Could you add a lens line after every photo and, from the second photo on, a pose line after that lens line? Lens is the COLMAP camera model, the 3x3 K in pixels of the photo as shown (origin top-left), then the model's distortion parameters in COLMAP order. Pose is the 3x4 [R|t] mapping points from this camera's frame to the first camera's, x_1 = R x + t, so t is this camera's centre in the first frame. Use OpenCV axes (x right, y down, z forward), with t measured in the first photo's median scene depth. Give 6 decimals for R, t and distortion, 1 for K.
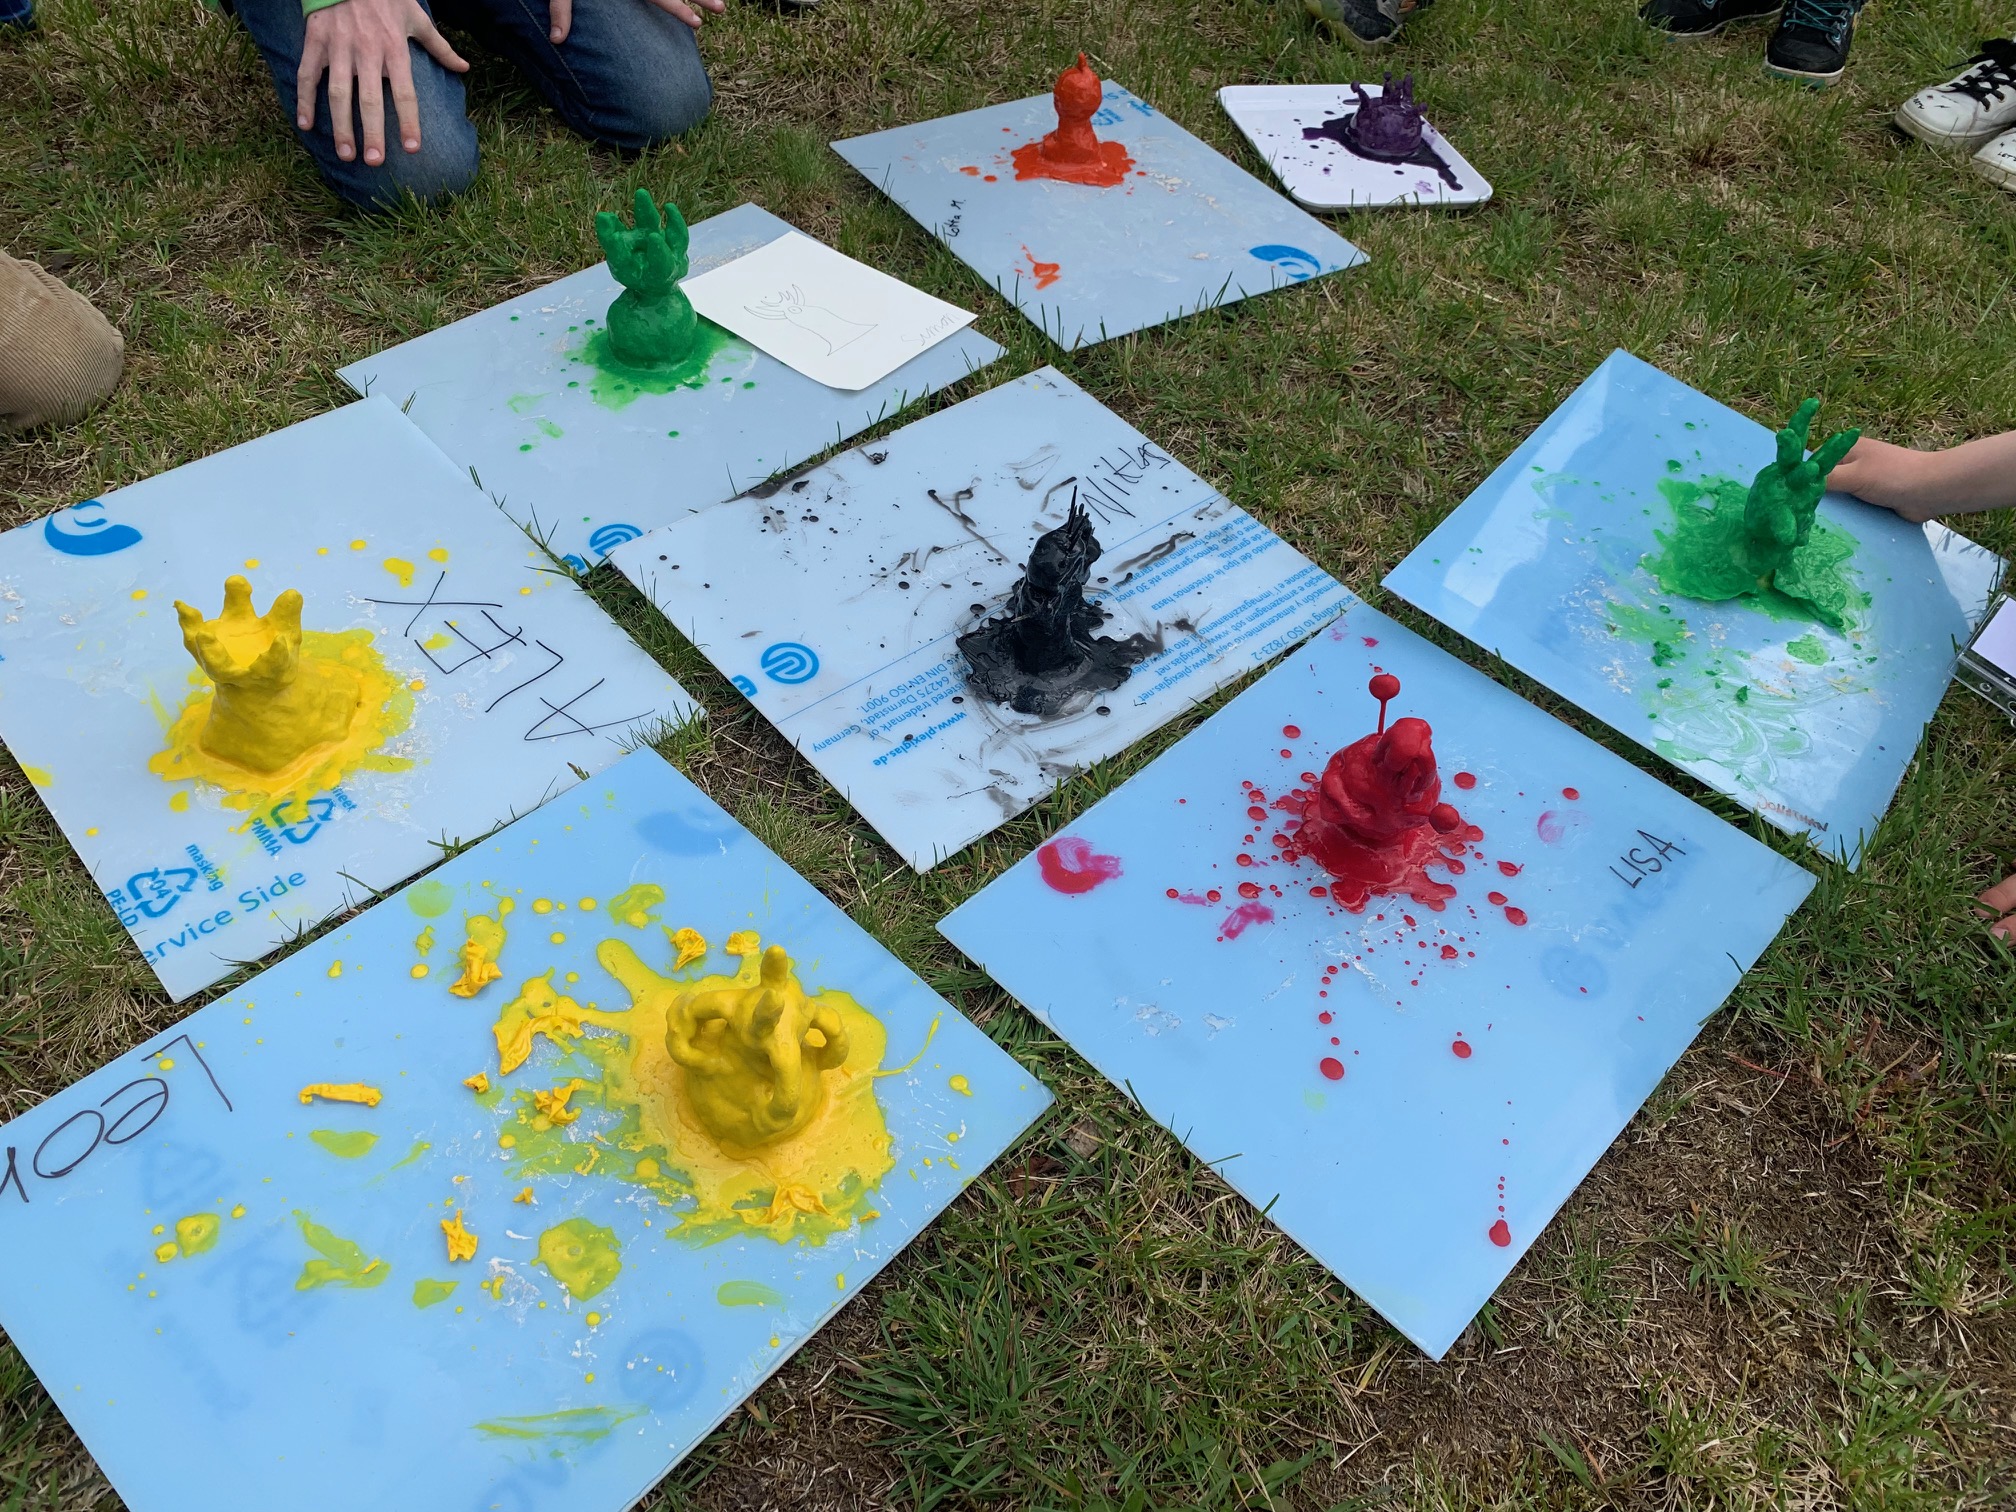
lens RADIAL K [[1560.0, 0, 1011.9], [0, 1560.0, 736.8], [0, 0, 1]] dist [0.027903, -0.027673]
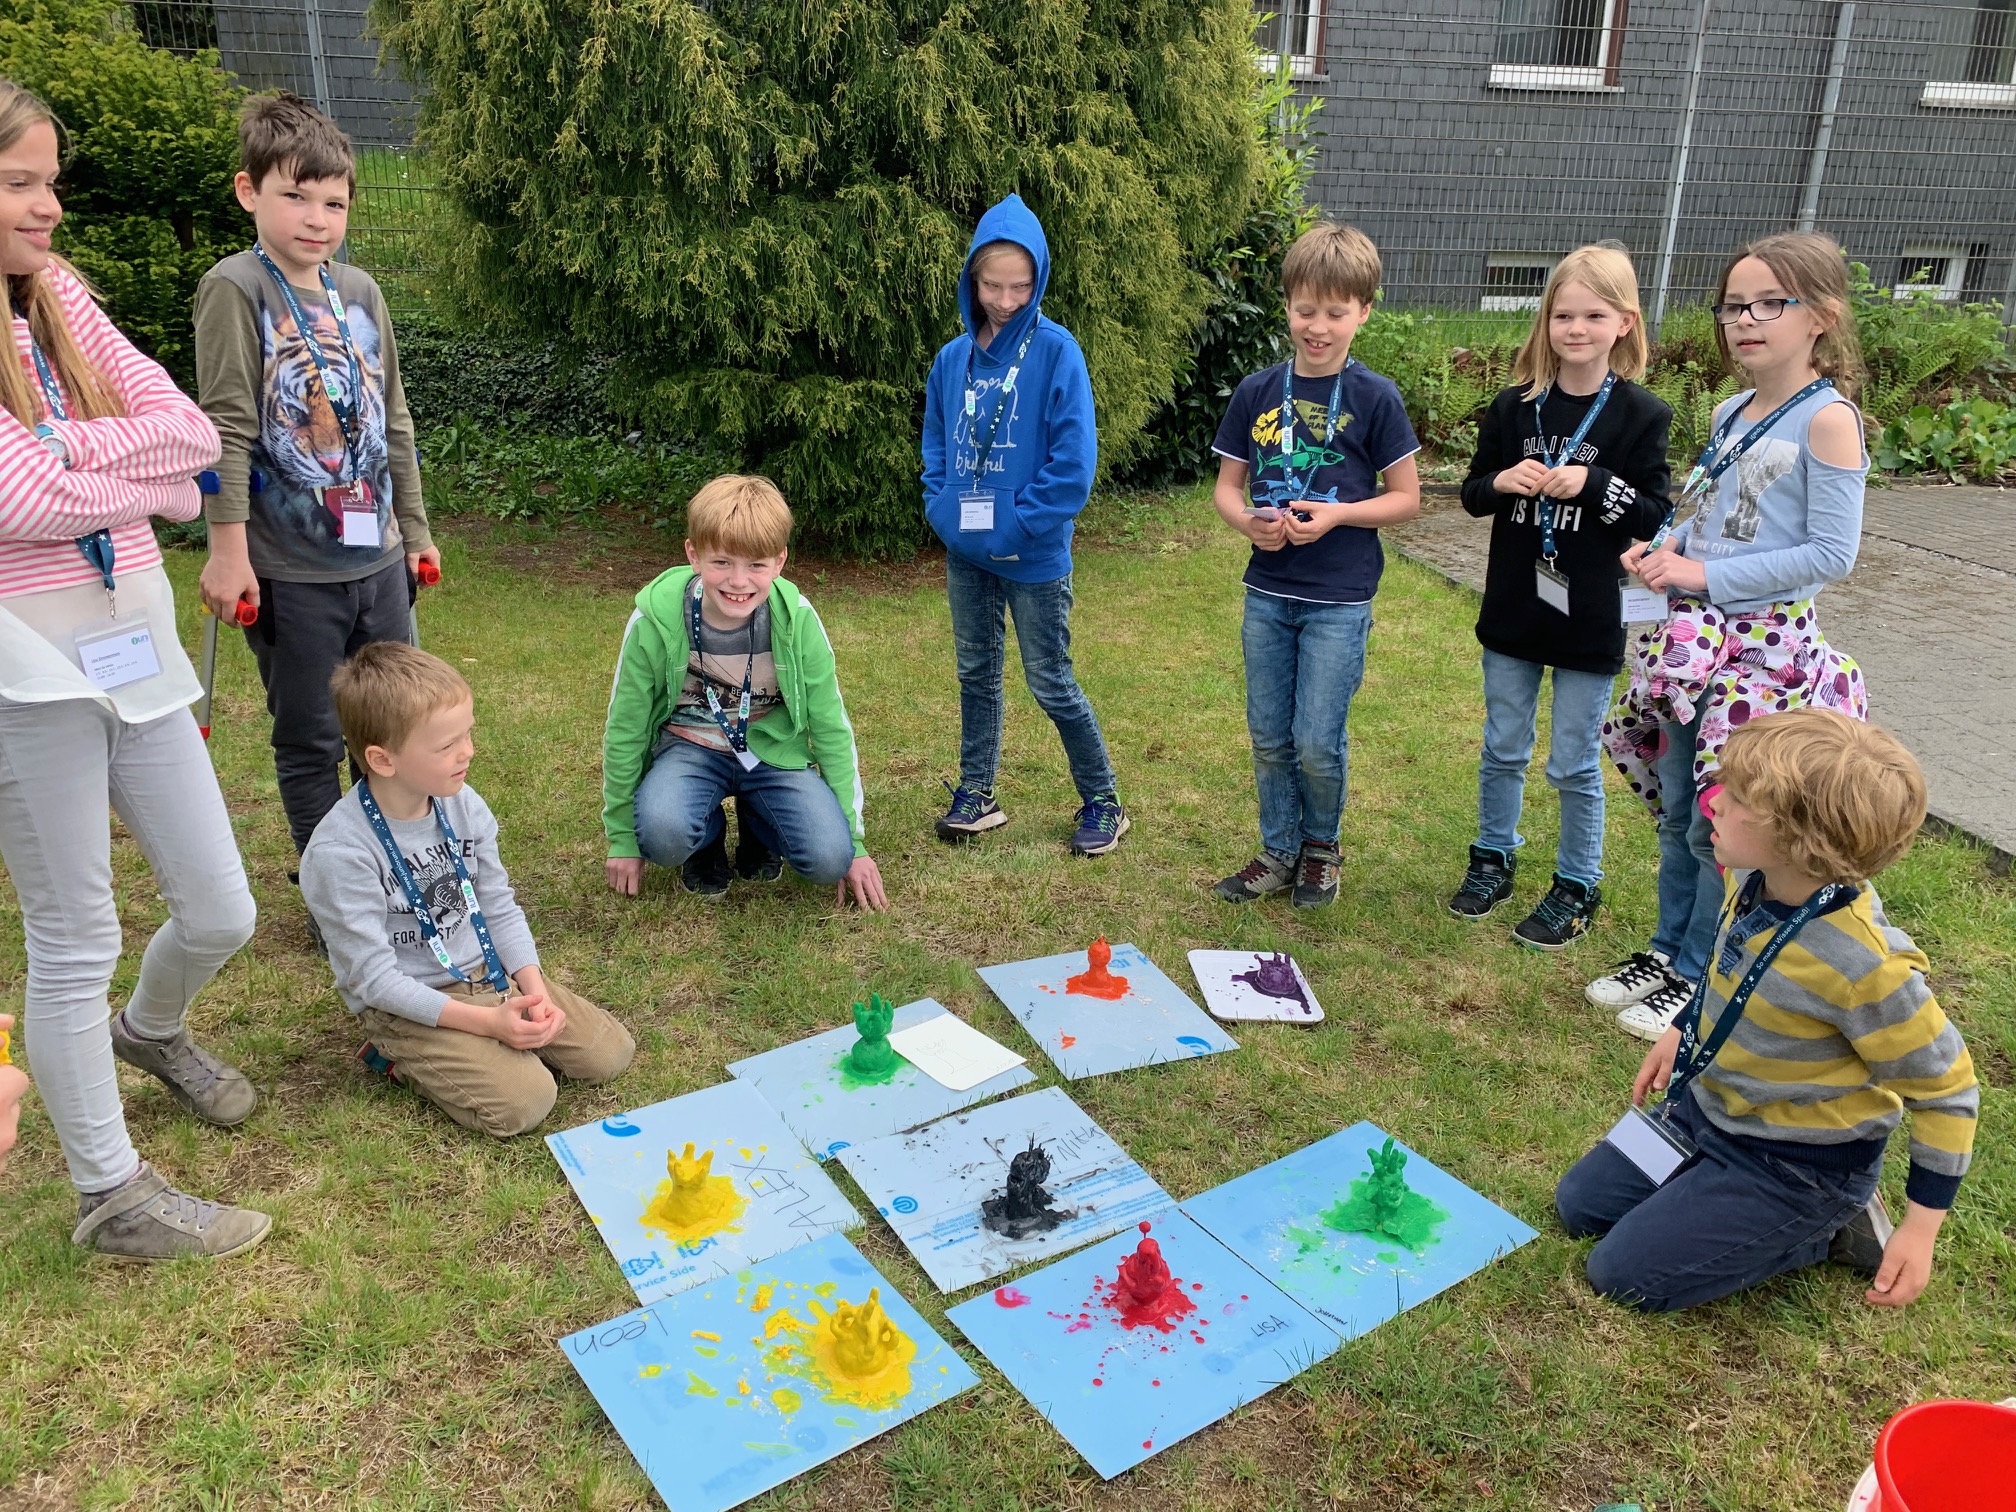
lens RADIAL K [[1520.9, 0, 1000.2], [0, 1520.9, 744.2], [0, 0, 1]] dist [0.081453, -0.006720]
pose [[0.986238, 0.037568, -0.161008, 0.305433], [-0.106251, 0.890135, -0.443137, 0.308466], [0.126671, 0.454146, 0.881876, -1.170023]]
